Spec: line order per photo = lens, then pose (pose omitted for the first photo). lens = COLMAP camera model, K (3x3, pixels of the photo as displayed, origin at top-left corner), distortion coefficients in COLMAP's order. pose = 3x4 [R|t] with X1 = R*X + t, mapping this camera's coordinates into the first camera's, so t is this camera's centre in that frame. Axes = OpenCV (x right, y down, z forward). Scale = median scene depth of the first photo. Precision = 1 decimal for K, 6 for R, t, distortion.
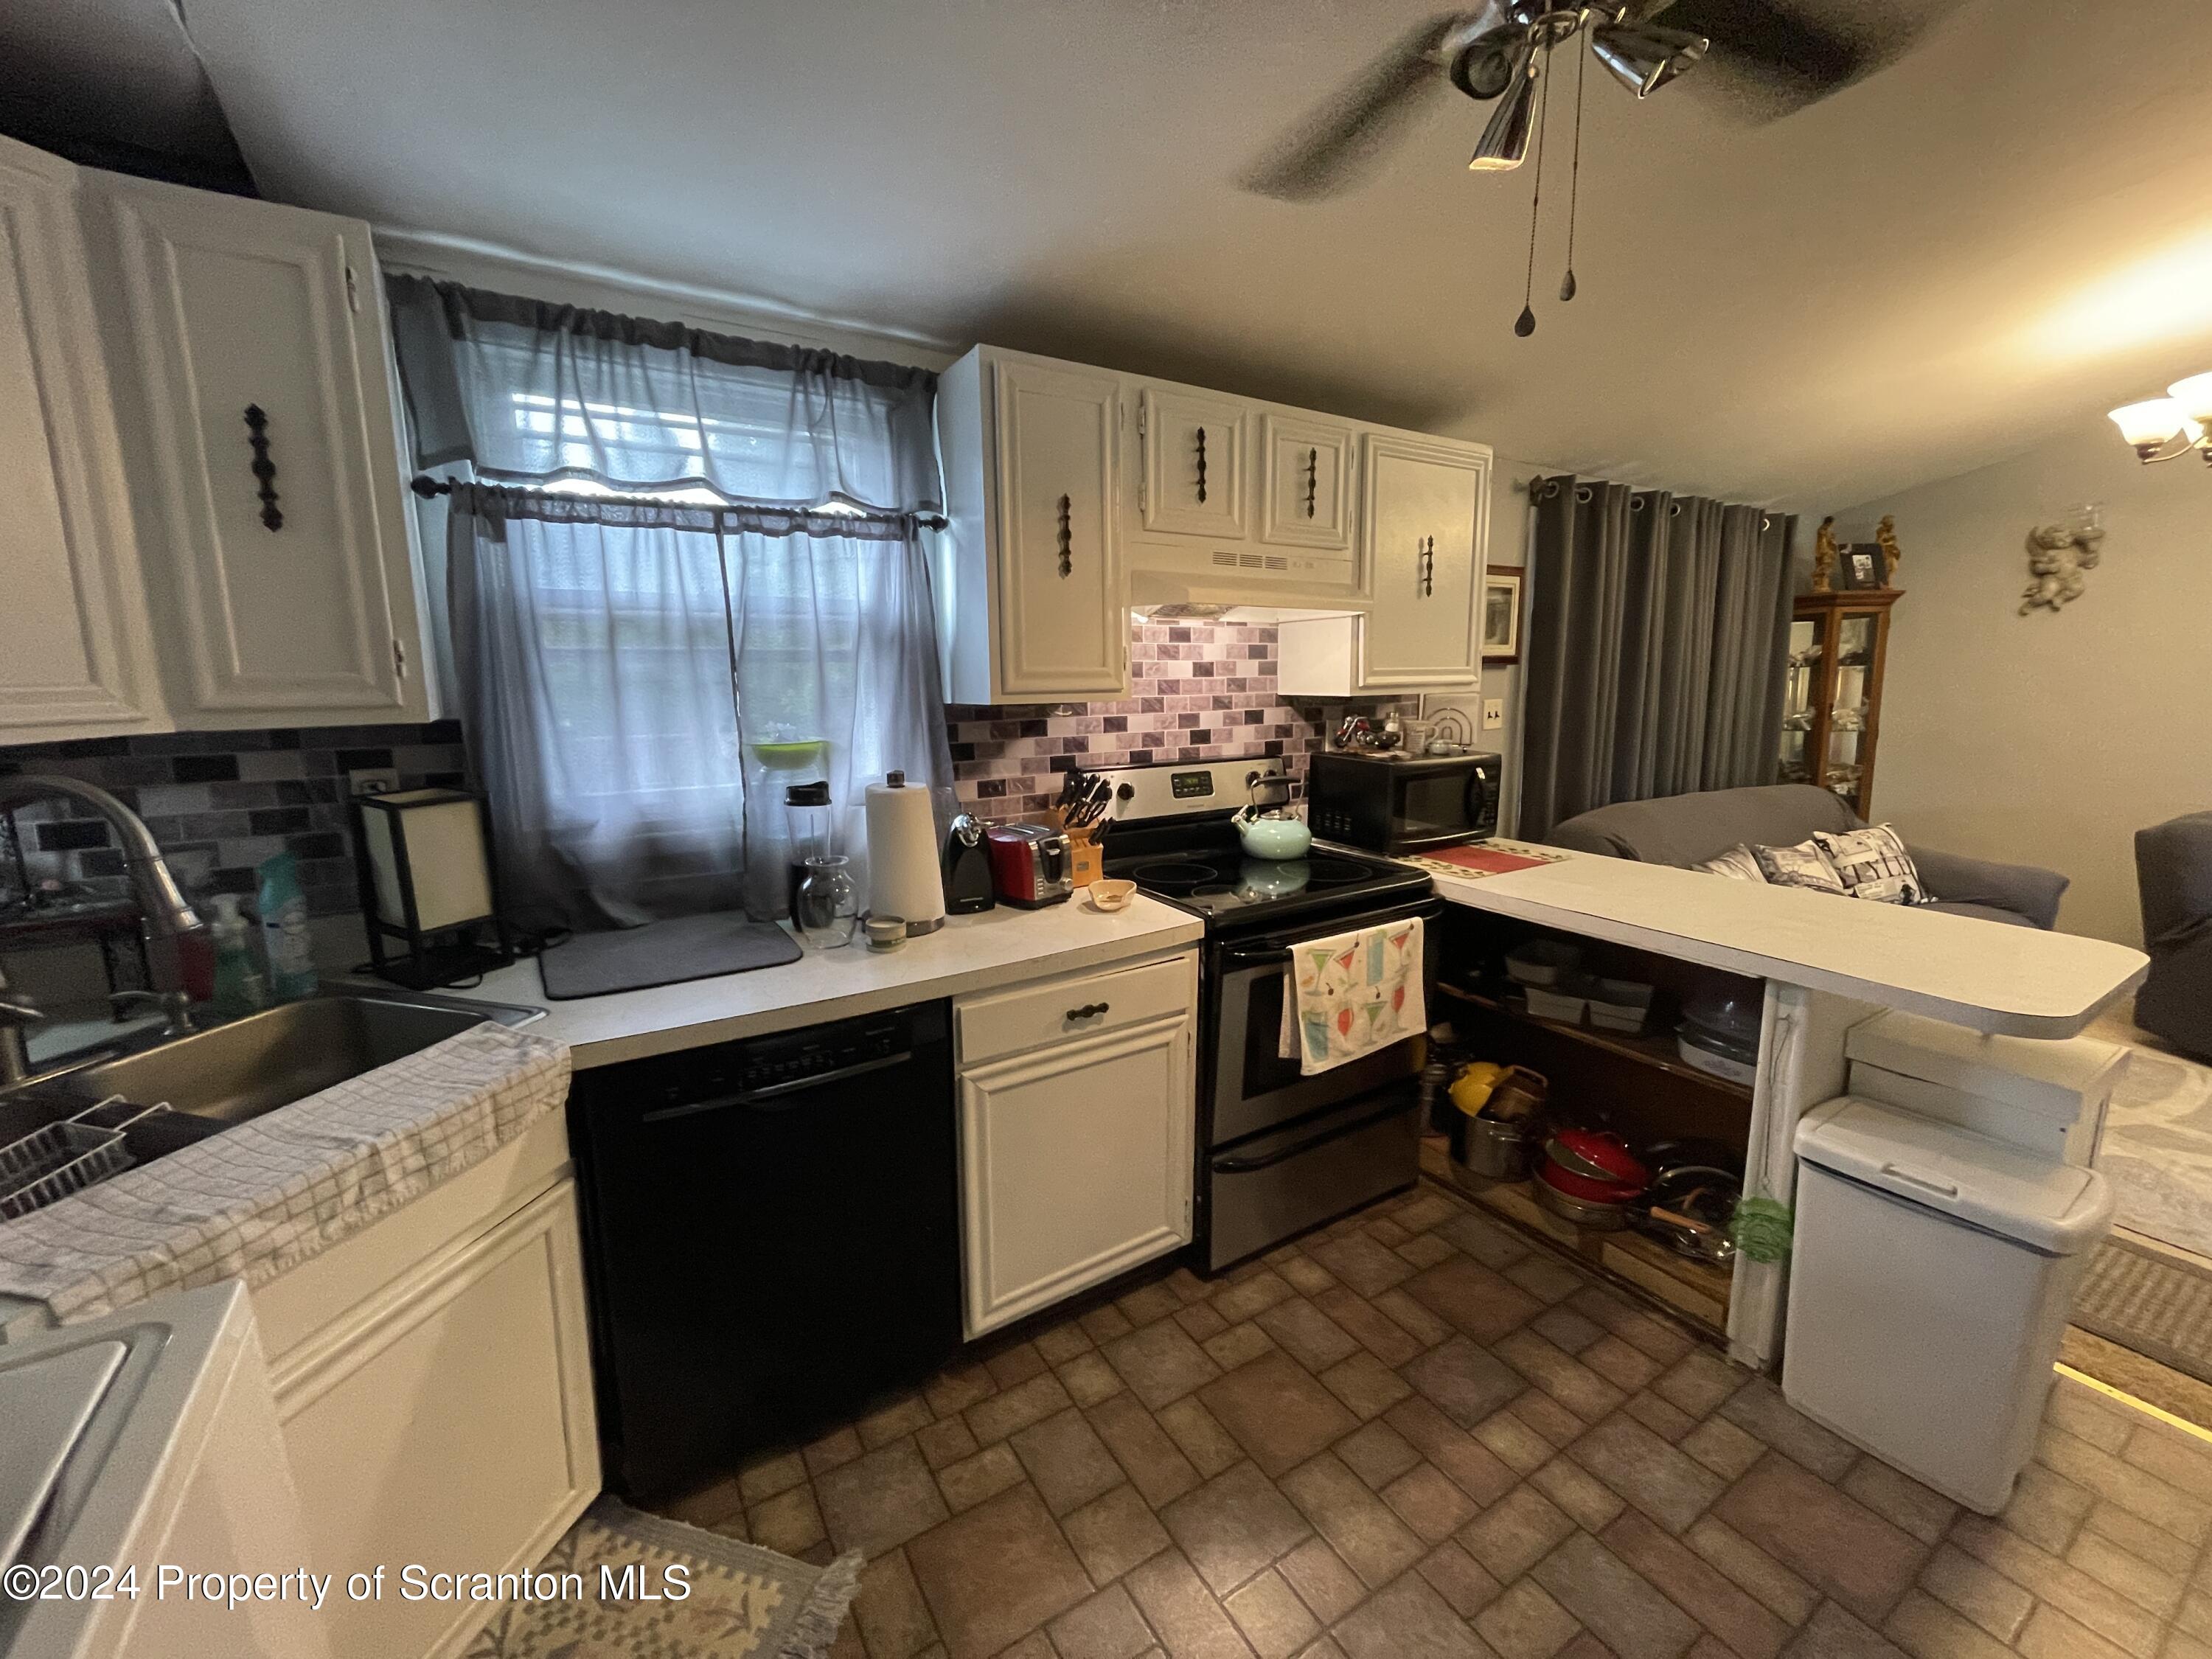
lens RADIAL K [[897.8, 0, 1097.5], [0, 897.8, 825.0], [0, 0, 1]] dist [-0.002319, 0.000009]
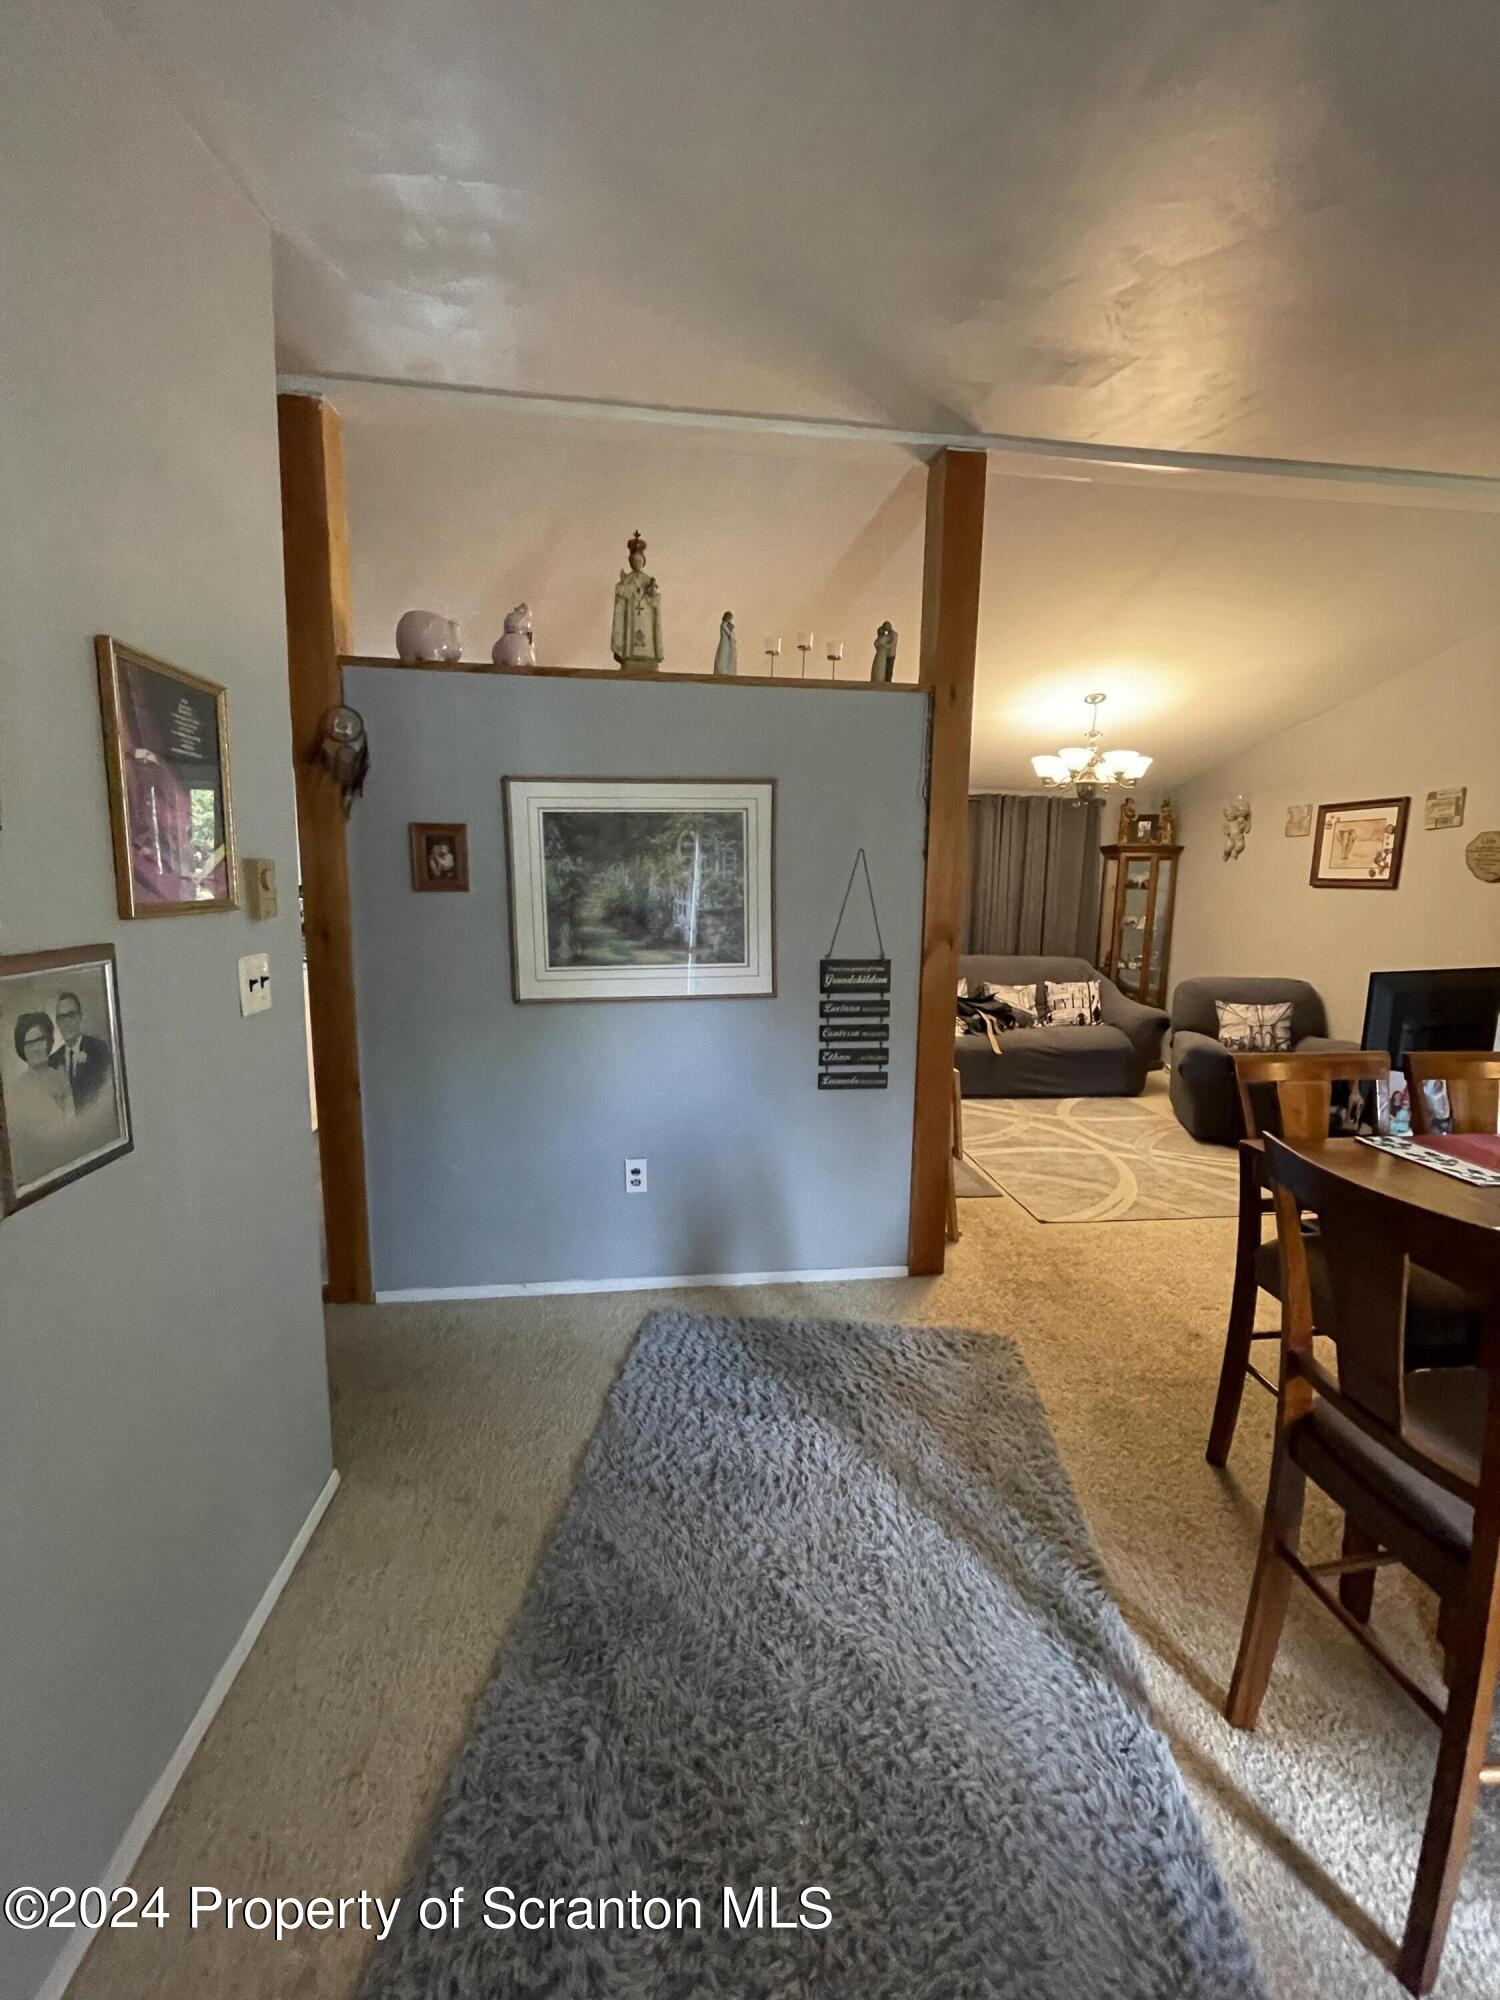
lens RADIAL K [[811.8, 0, 753.4], [0, 811.8, 1004.6], [0, 0, 1]] dist [-0.002319, 0.000009]
pose [[0.905462, 0.092027, -0.414331, 0.909185], [-0.098216, 0.995145, 0.006395, 0.095853], [0.412908, 0.034903, 0.910104, -0.663761]]
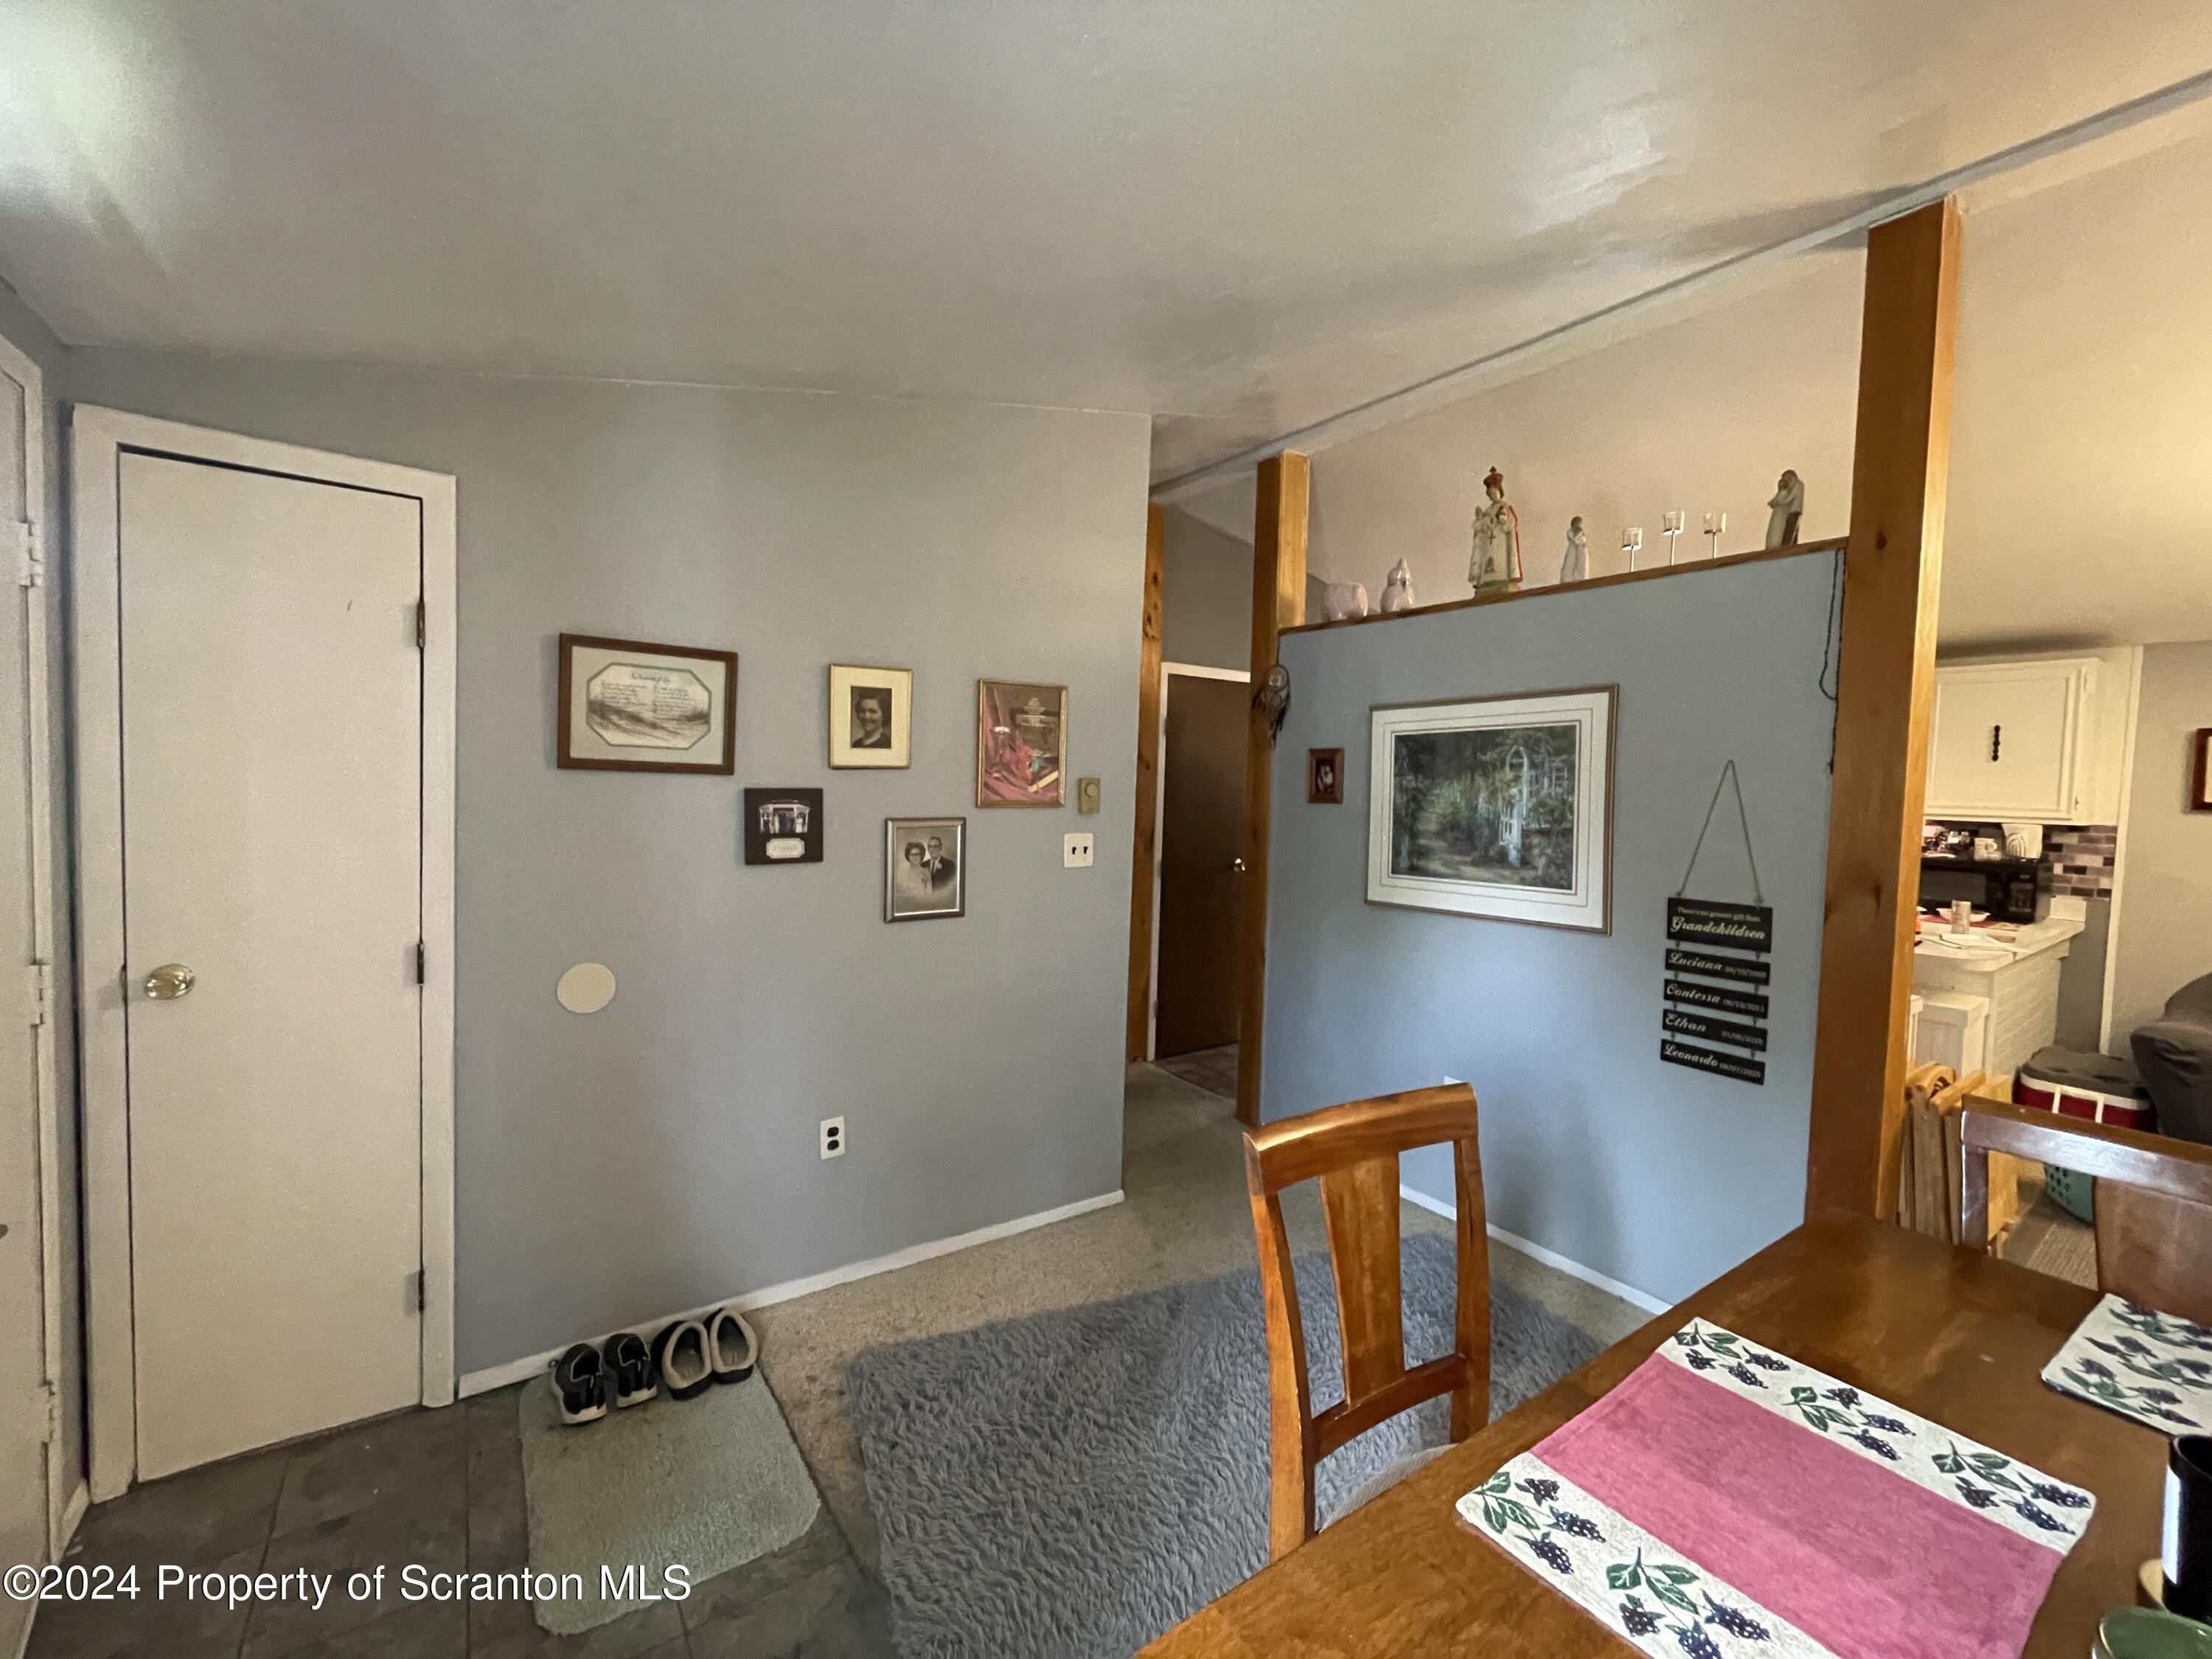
lens RADIAL K [[897.8, 0, 1106.3], [0, 897.8, 823.3], [0, 0, 1]] dist [-0.002319, 0.000009]
pose [[0.055648, 0.066253, -0.996250, 1.275152], [-0.189192, 0.980419, 0.054632, 0.044549], [0.980362, 0.185443, 0.067093, -0.436025]]
